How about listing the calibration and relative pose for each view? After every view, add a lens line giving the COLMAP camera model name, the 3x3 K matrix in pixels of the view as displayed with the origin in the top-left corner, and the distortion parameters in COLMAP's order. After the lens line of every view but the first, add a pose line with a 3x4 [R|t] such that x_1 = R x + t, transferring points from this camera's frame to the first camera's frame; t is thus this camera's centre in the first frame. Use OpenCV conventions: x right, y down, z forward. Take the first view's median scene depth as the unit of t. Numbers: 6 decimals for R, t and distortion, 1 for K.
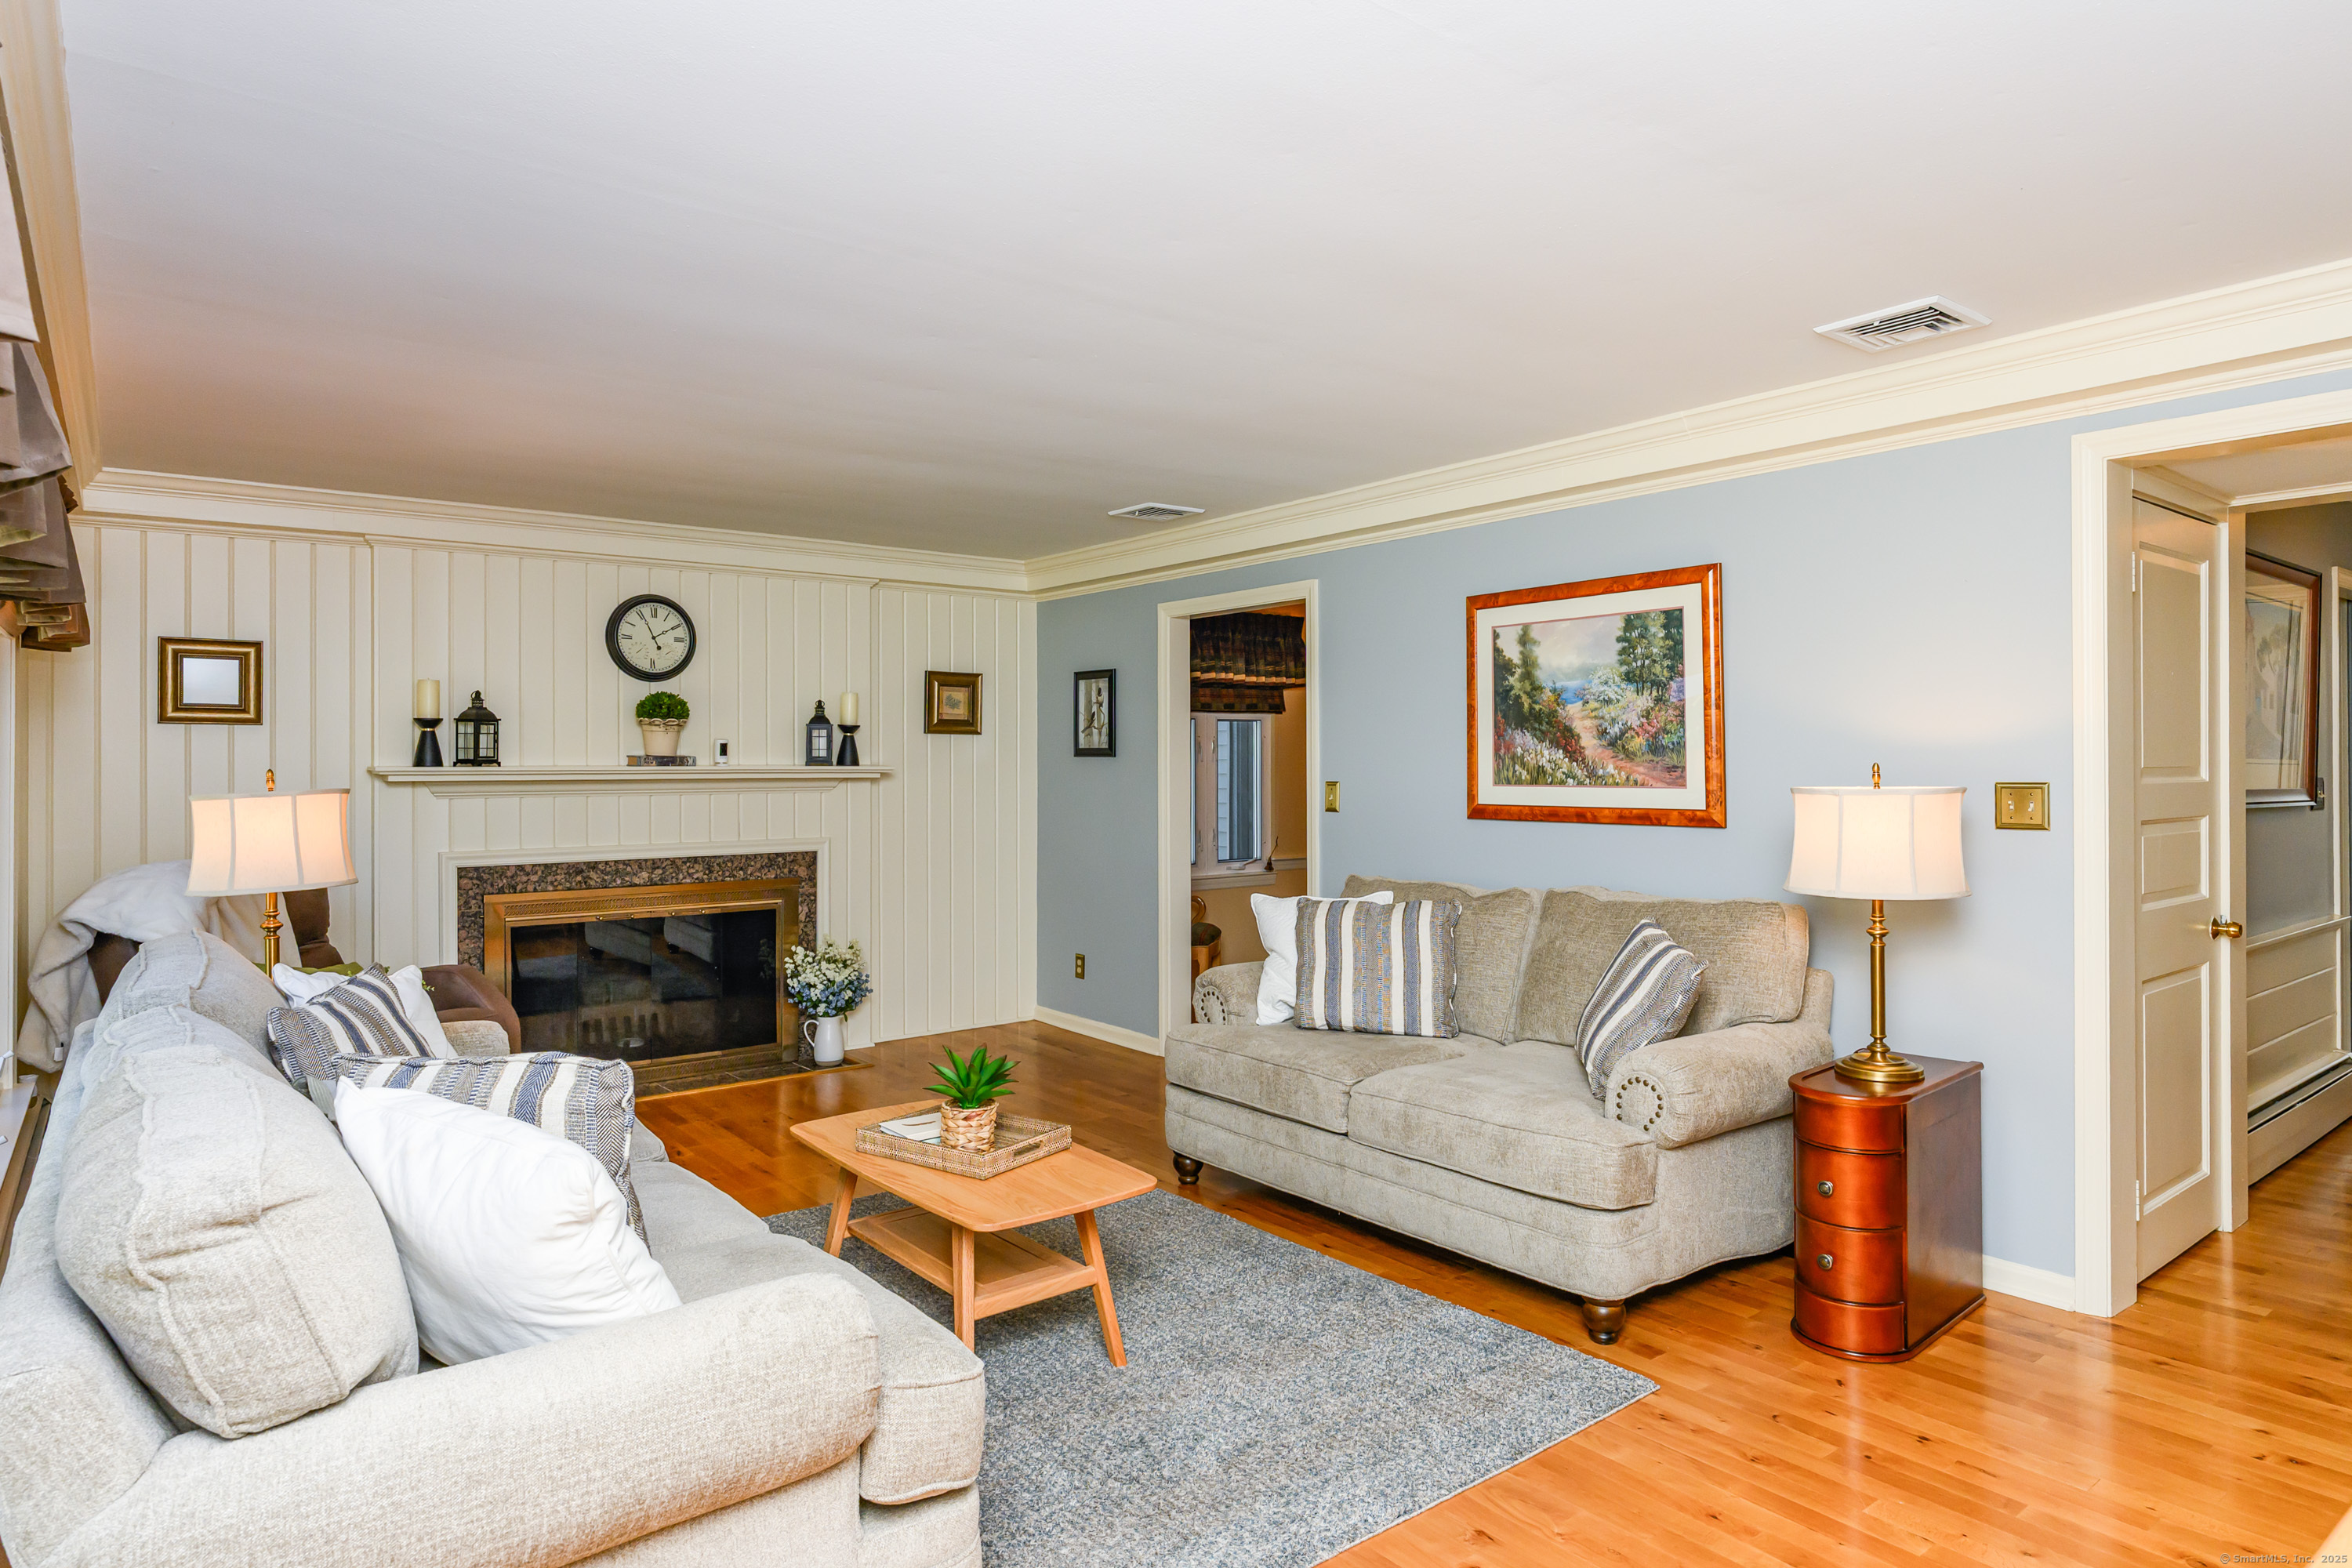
lens RADIAL K [[1344.6, 0, 1186.3], [0, 1344.6, 761.6], [0, 0, 1]] dist [-0.005632, -0.000417]
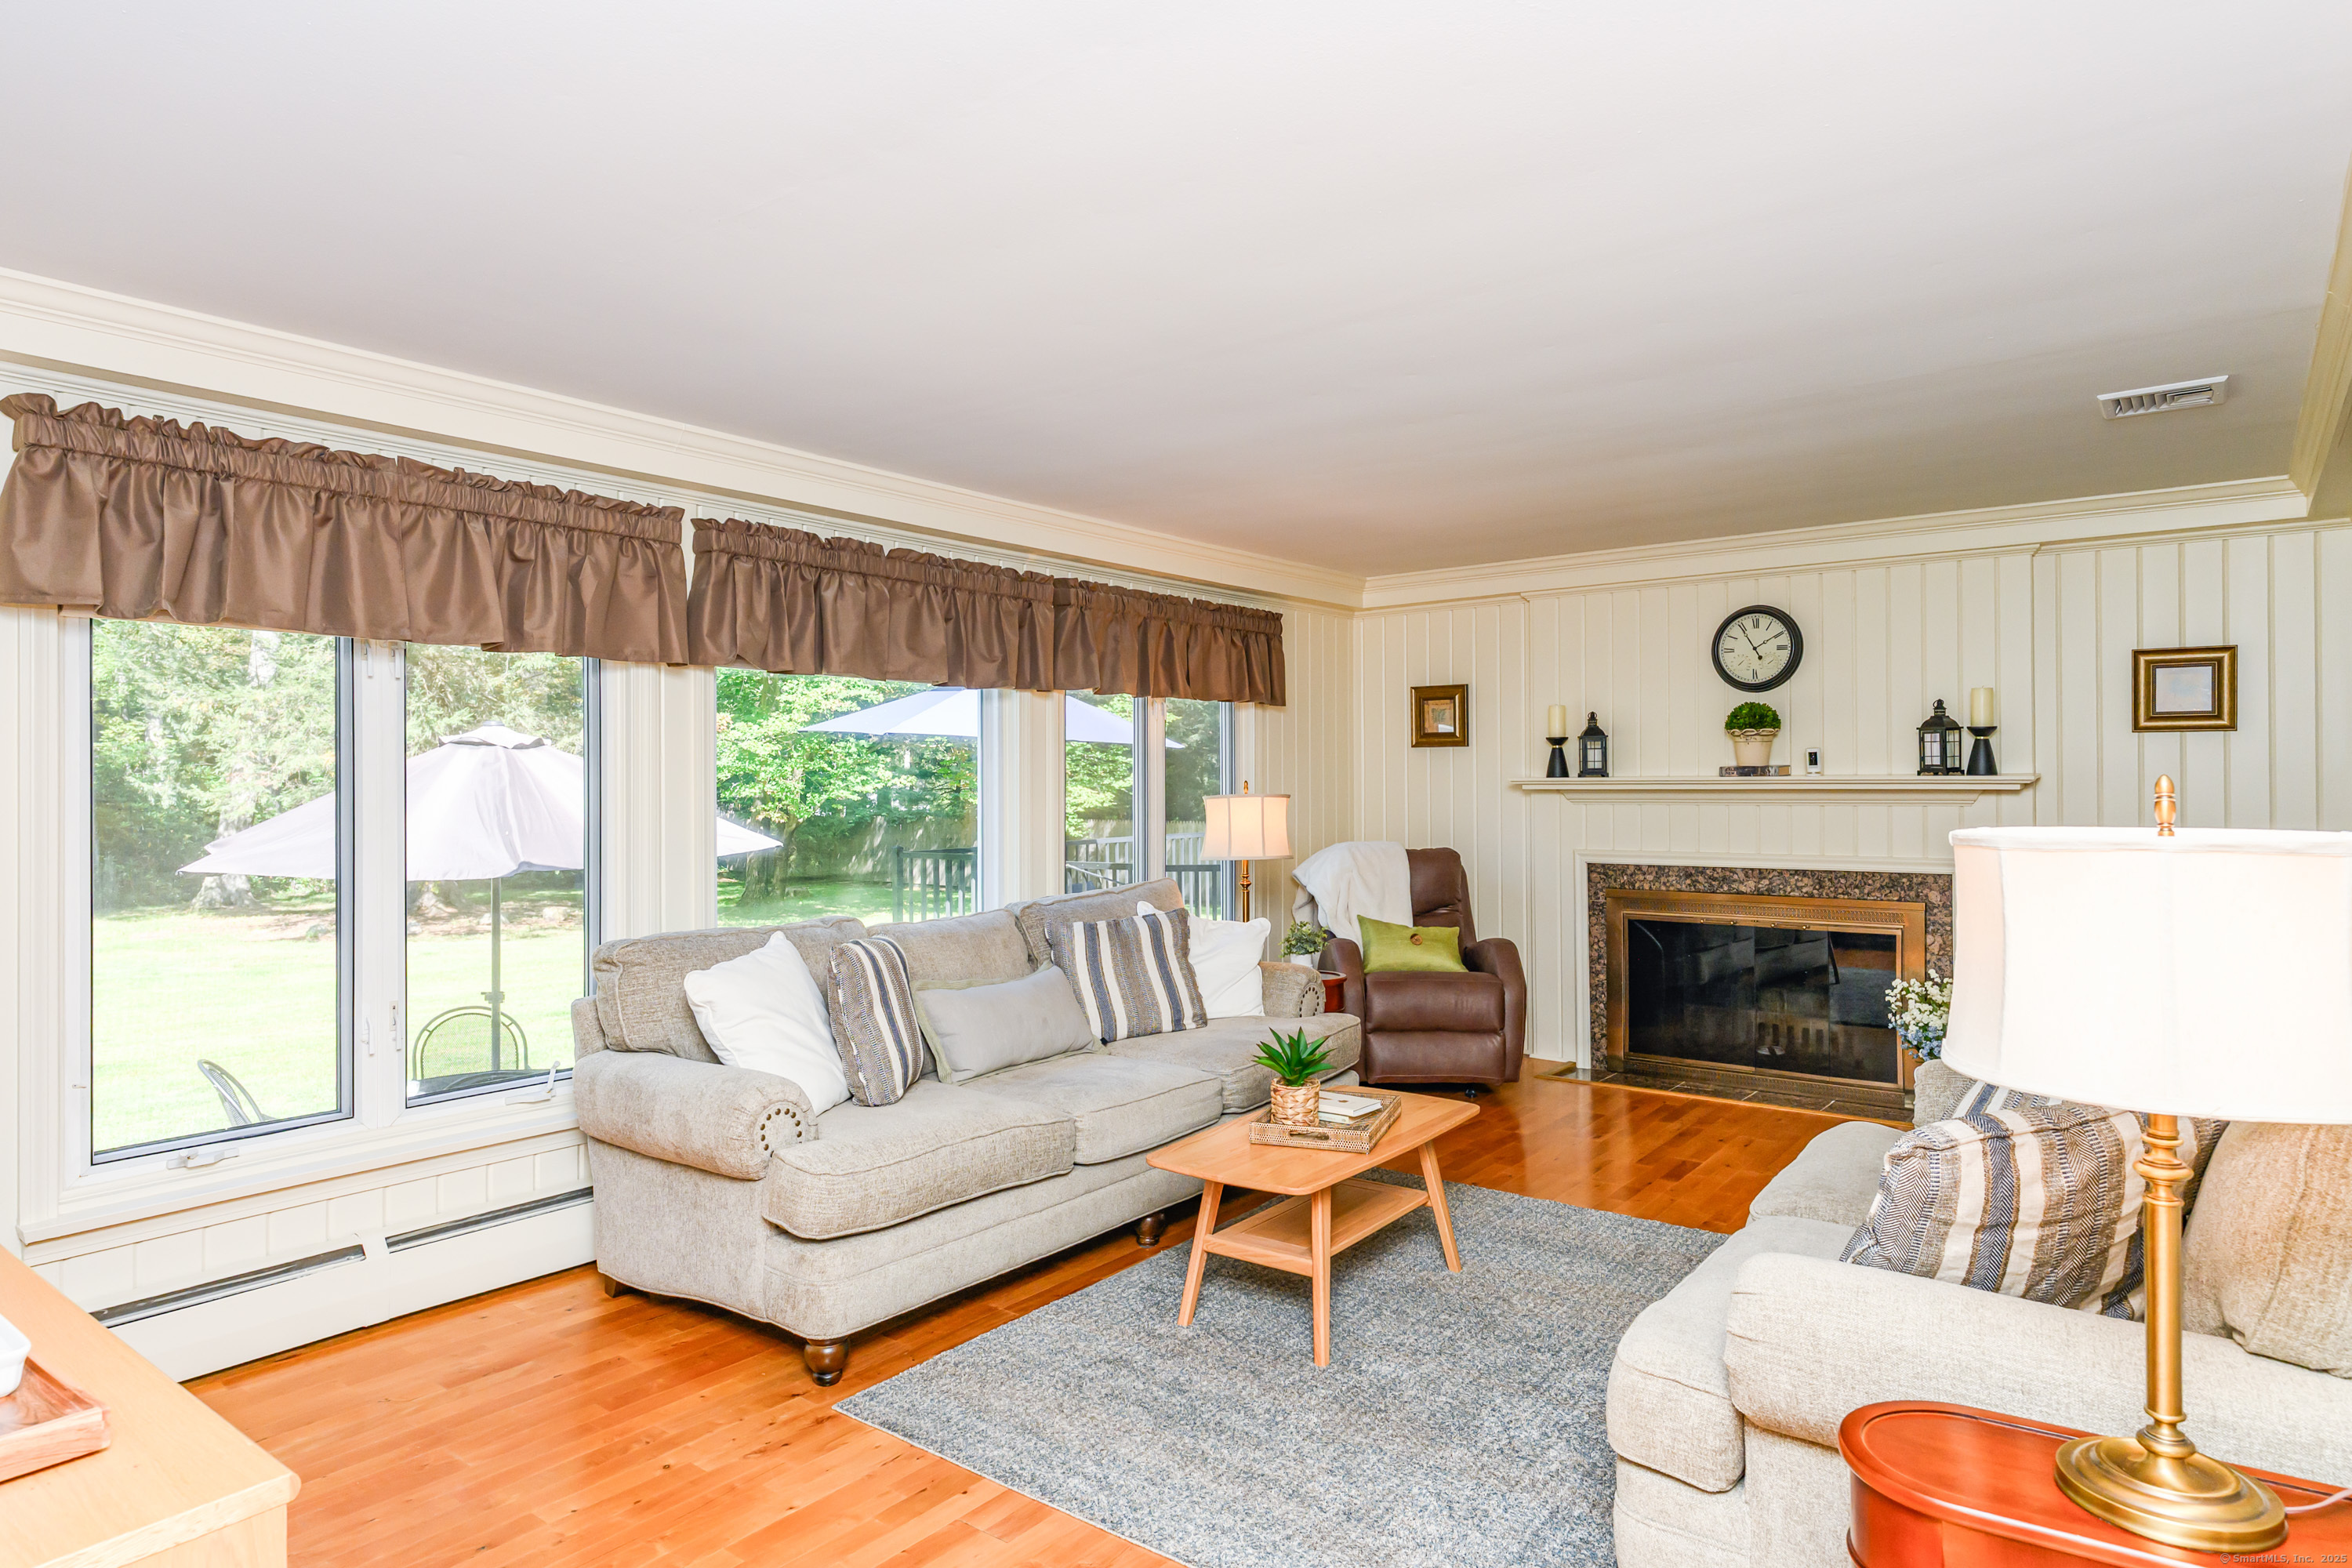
lens RADIAL K [[1344.6, 0, 1189.4], [0, 1344.6, 796.1], [0, 0, 1]] dist [-0.005632, -0.000417]
pose [[0.257345, 0.012431, -0.966240, 0.462350], [0.006401, 0.999873, 0.014569, 0.000795], [0.966299, -0.009934, 0.257232, 0.328892]]
